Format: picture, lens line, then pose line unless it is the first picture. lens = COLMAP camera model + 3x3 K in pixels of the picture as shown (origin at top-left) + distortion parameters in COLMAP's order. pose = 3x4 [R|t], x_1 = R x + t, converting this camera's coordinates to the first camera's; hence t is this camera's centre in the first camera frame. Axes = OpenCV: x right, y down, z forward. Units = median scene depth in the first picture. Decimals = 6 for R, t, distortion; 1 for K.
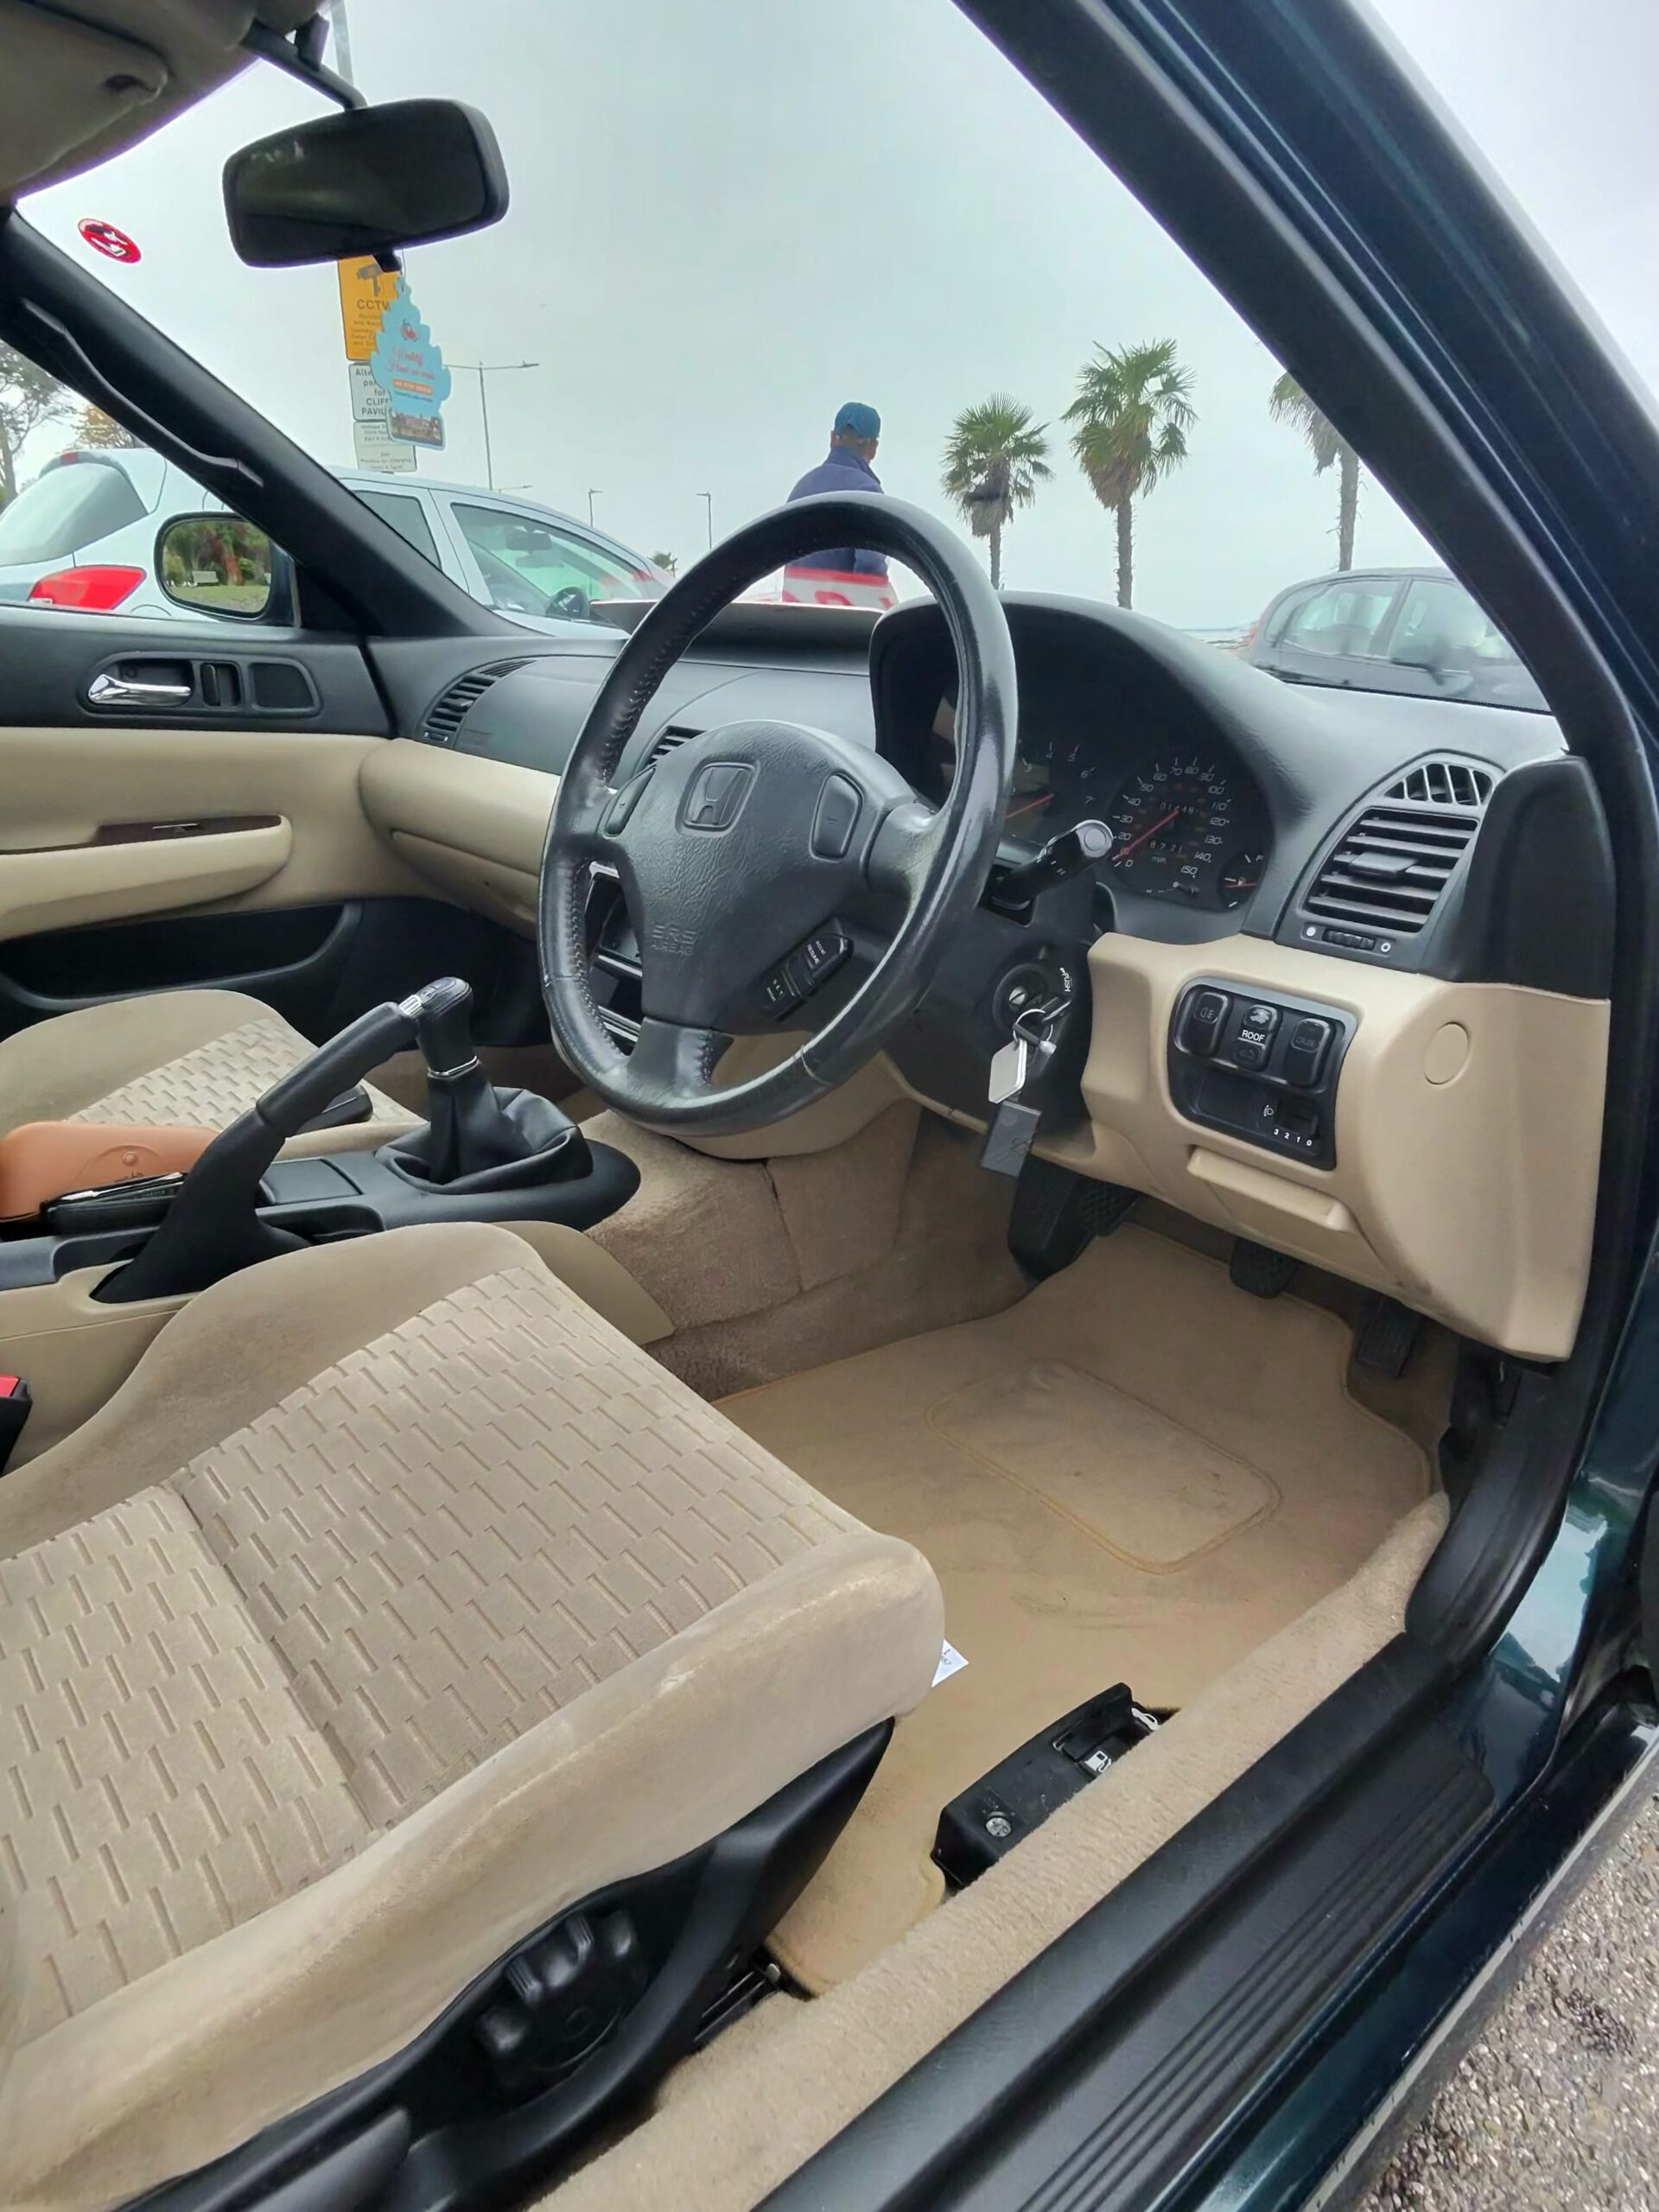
lens RADIAL K [[1307.6, 0, 829.5], [0, 1307.6, 1106.0], [0, 0, 1]] dist [-0.000195, 0.000798]
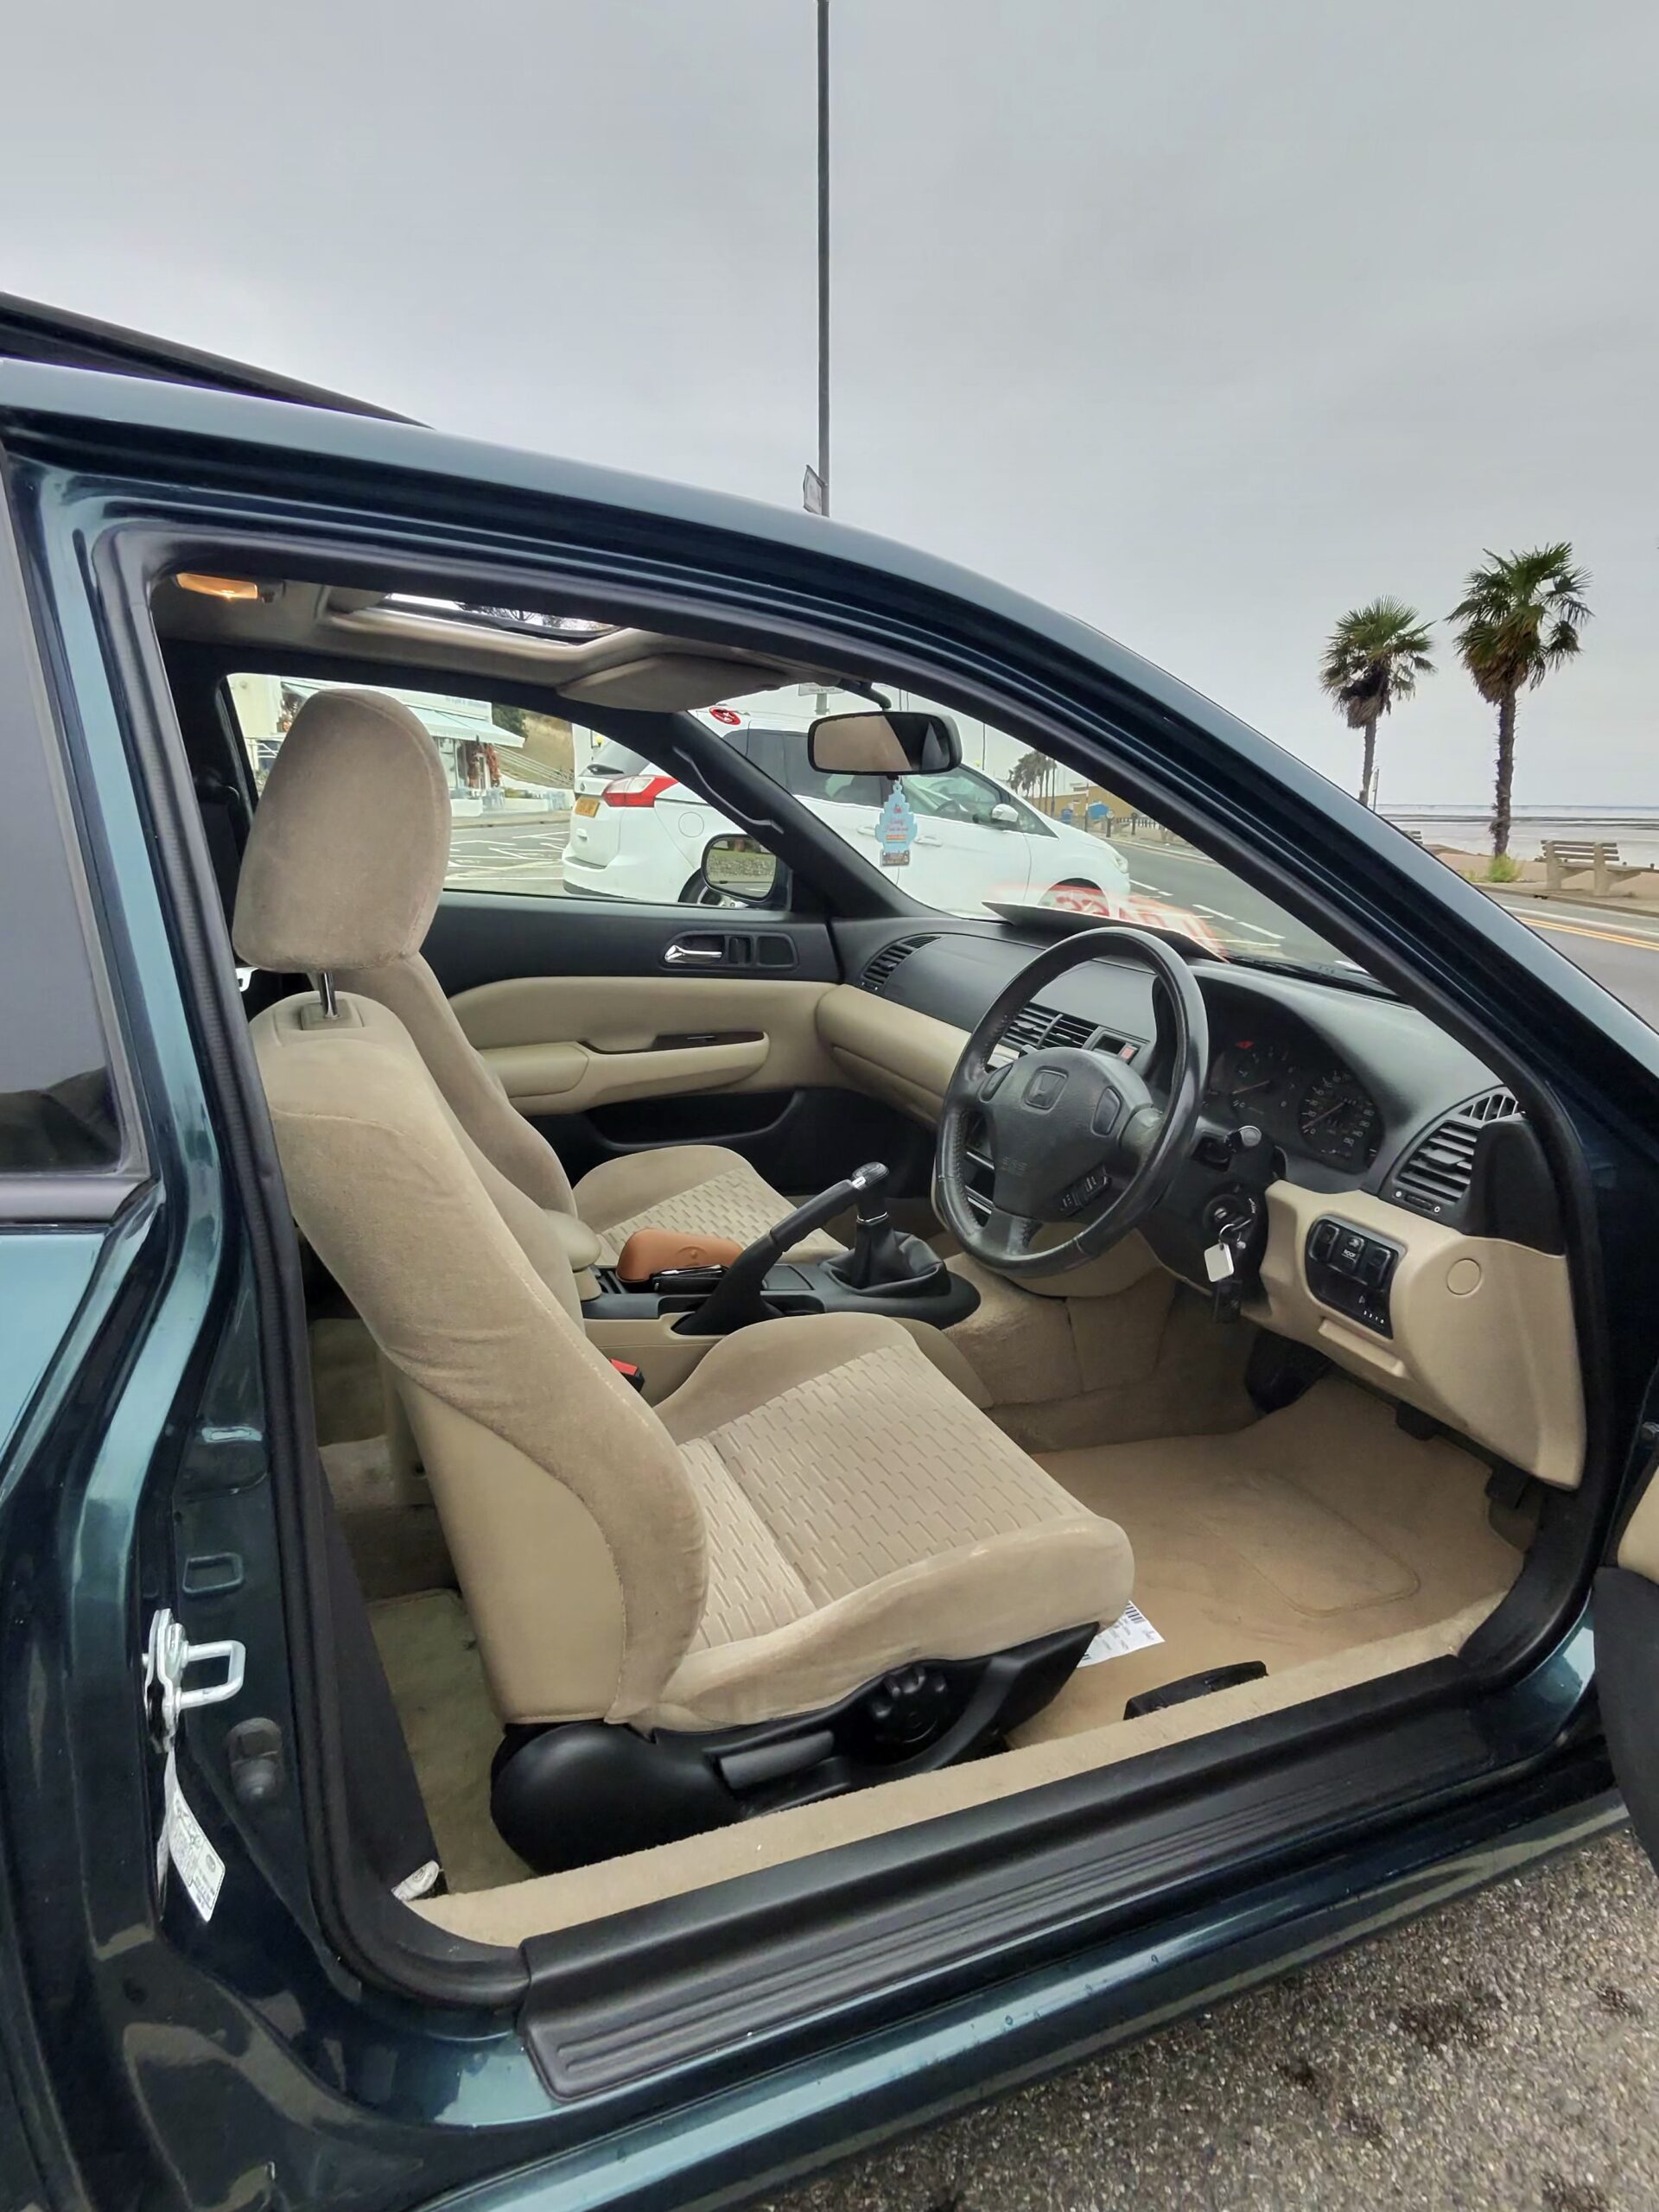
lens RADIAL K [[1242.4, 0, 843.9], [0, 1242.4, 1104.1], [0, 0, 1]] dist [0.000129, 0.002588]
pose [[0.963102, 0.074555, -0.258605, 0.071618], [-0.103234, 0.989704, -0.099136, -0.013895], [0.248552, 0.122175, 0.960883, -0.556359]]
